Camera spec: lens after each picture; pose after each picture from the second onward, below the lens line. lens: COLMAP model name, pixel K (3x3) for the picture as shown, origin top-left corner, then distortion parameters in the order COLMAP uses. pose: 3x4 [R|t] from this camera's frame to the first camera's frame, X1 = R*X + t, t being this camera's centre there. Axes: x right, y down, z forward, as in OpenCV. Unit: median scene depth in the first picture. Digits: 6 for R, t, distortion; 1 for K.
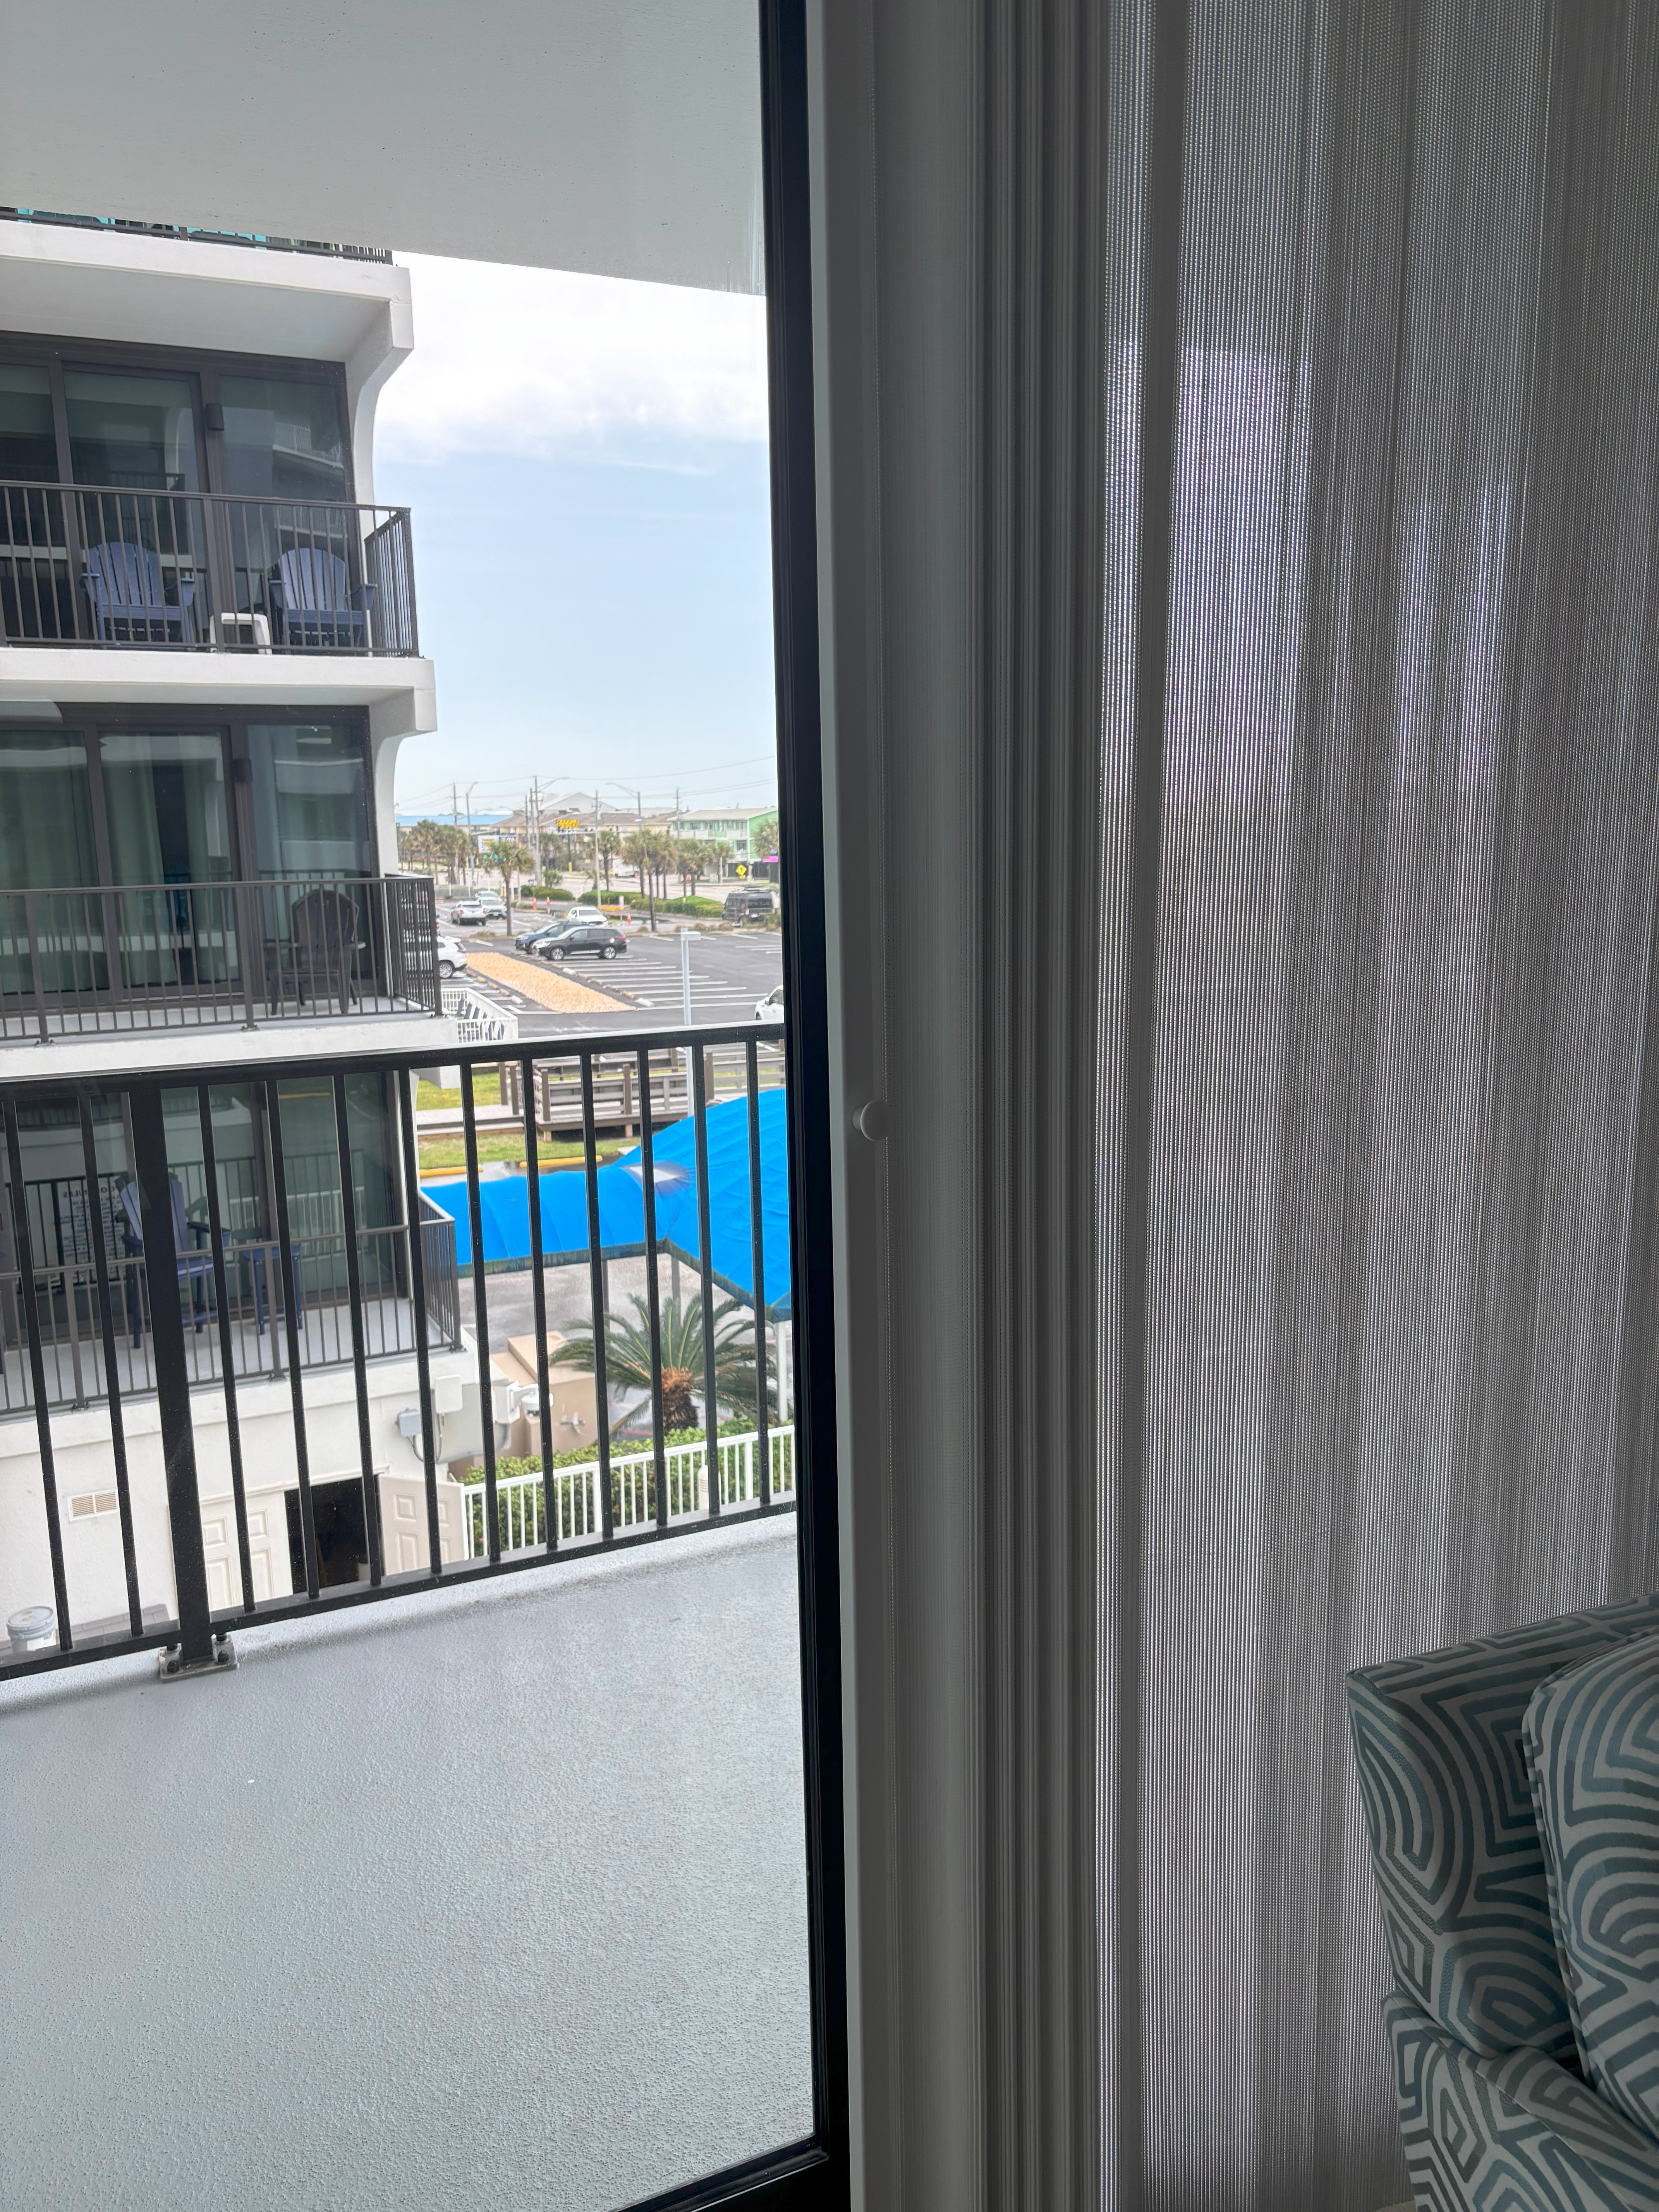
lens RADIAL K [[1716.3, 0, 829.5], [0, 1716.3, 1106.0], [0, 0, 1]] dist [-0.098693, 0.269743]
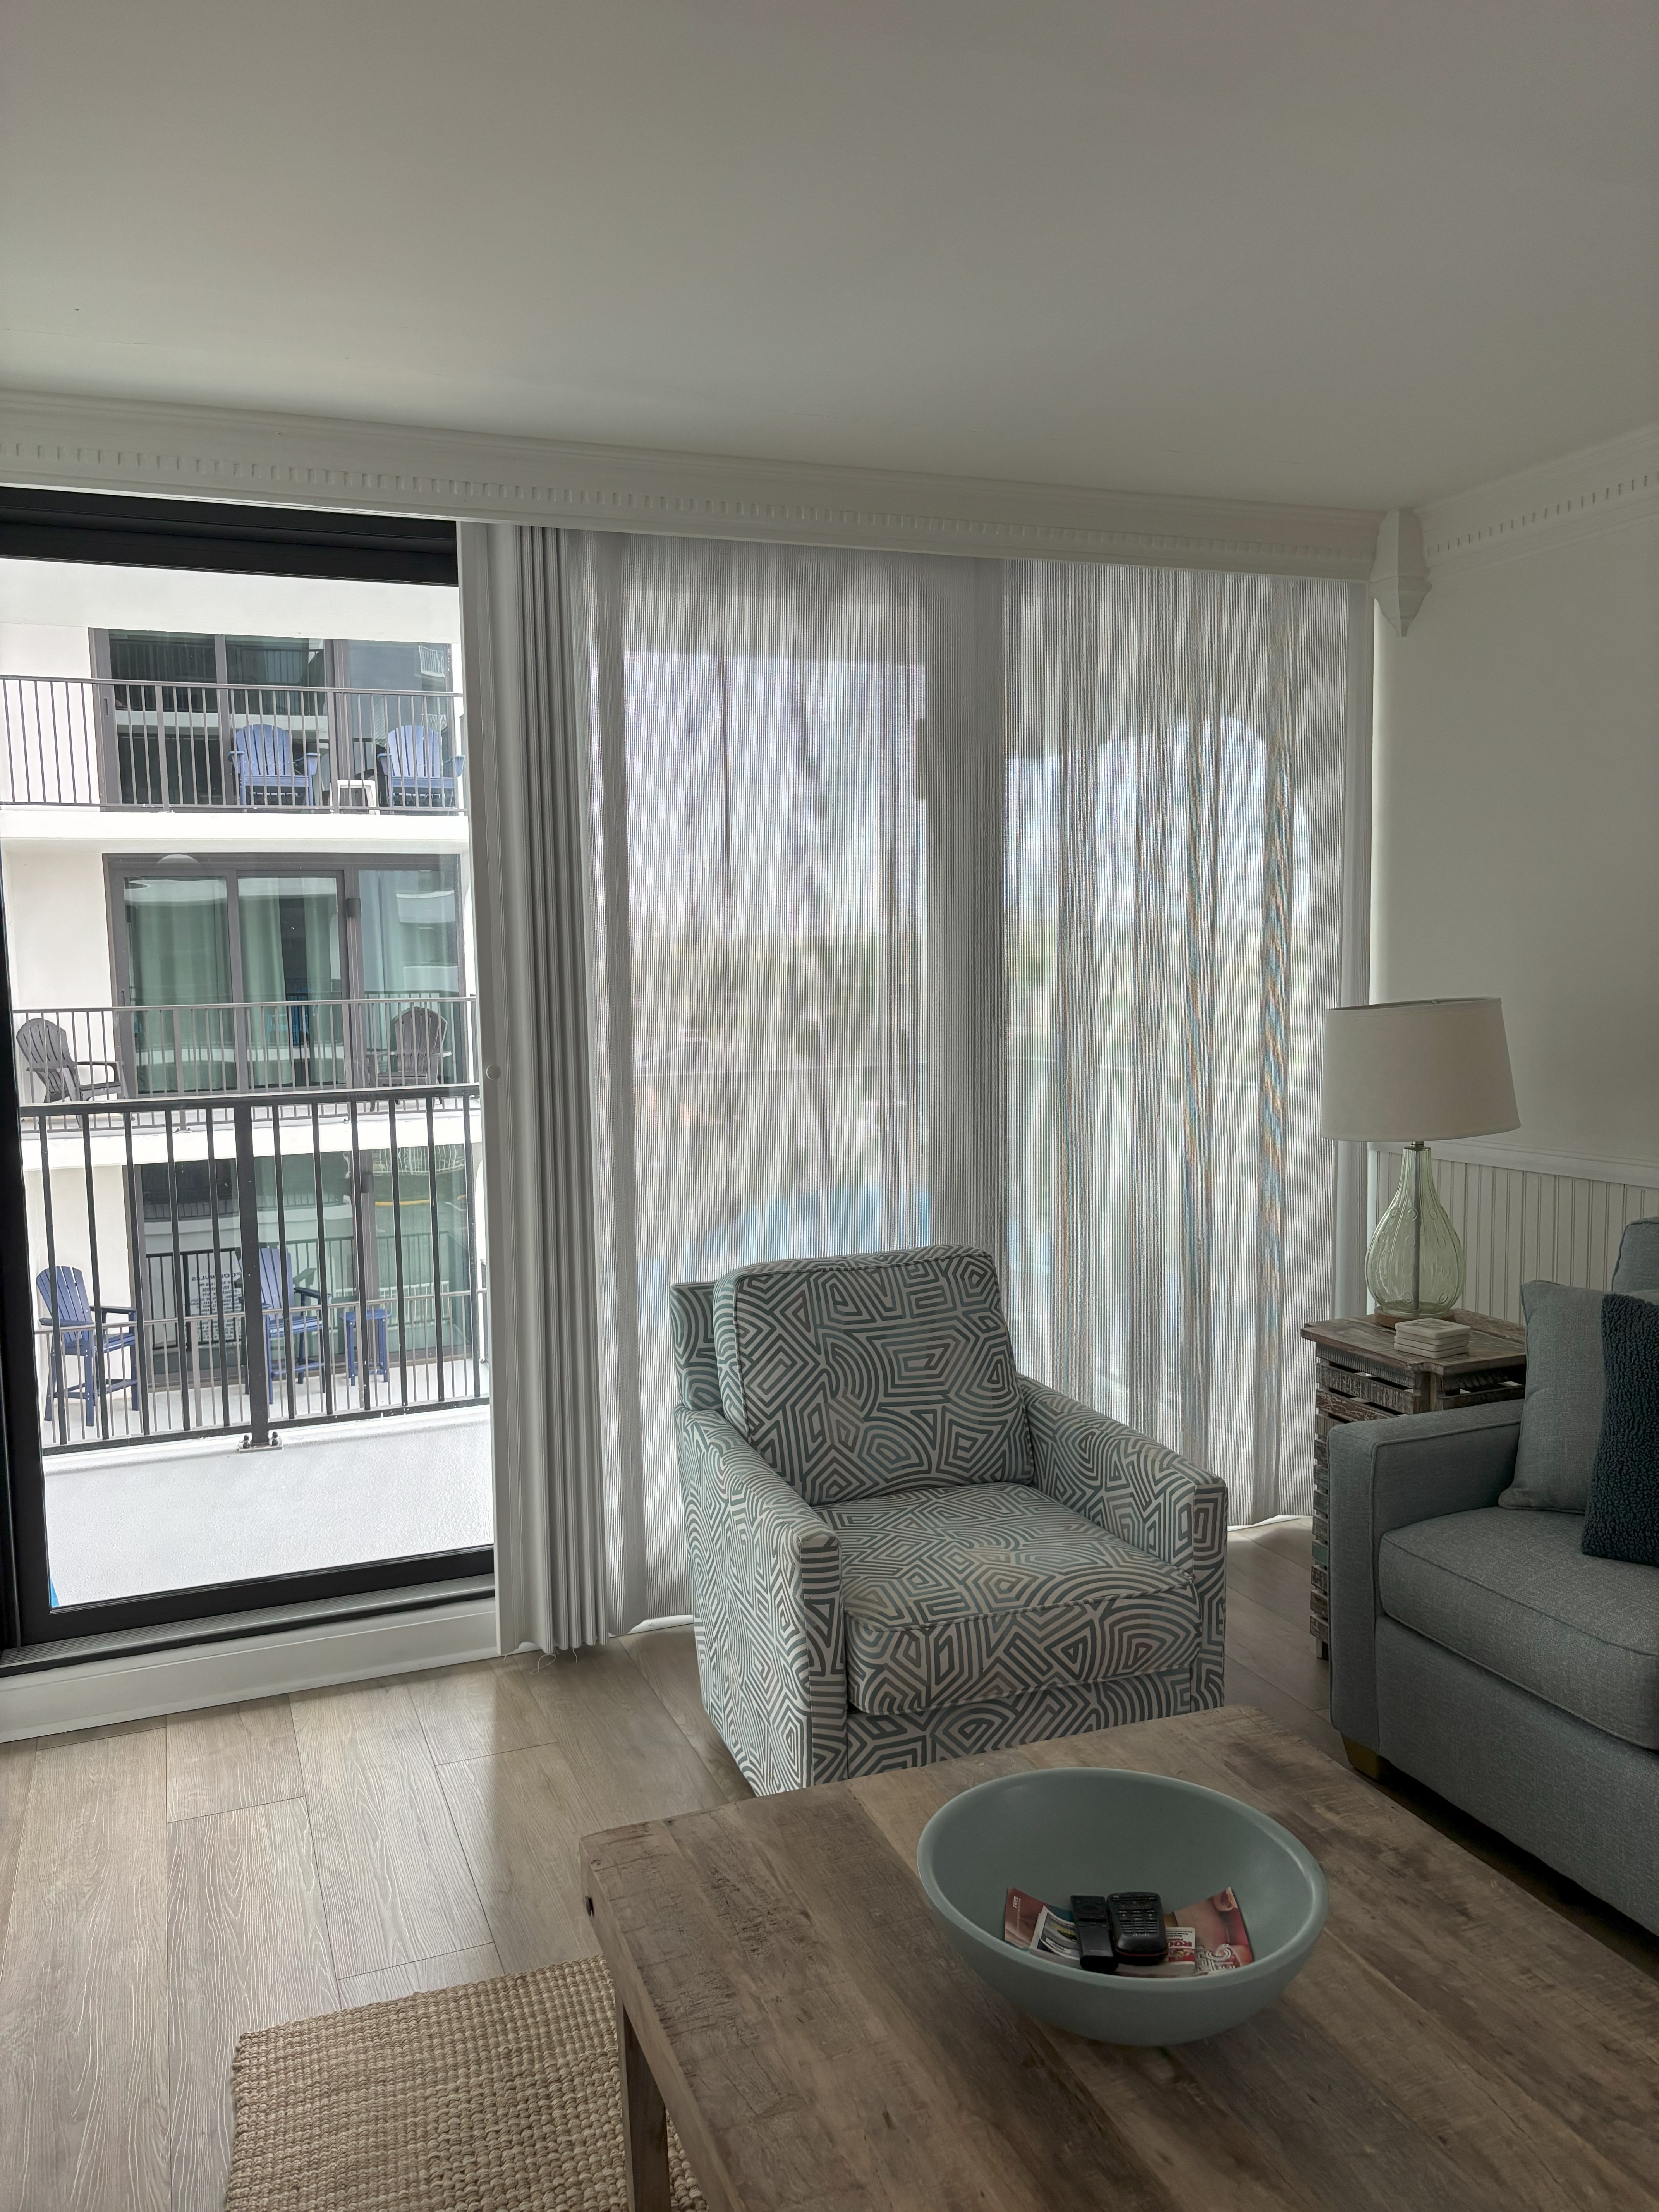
lens RADIAL K [[1716.3, 0, 829.5], [0, 1716.3, 1106.0], [0, 0, 1]] dist [-0.098693, 0.269743]
pose [[0.997685, 0.010251, -0.067229, 0.069363], [-0.015048, 0.997346, -0.071242, 0.021565], [0.066320, 0.072089, 0.995191, -0.154138]]
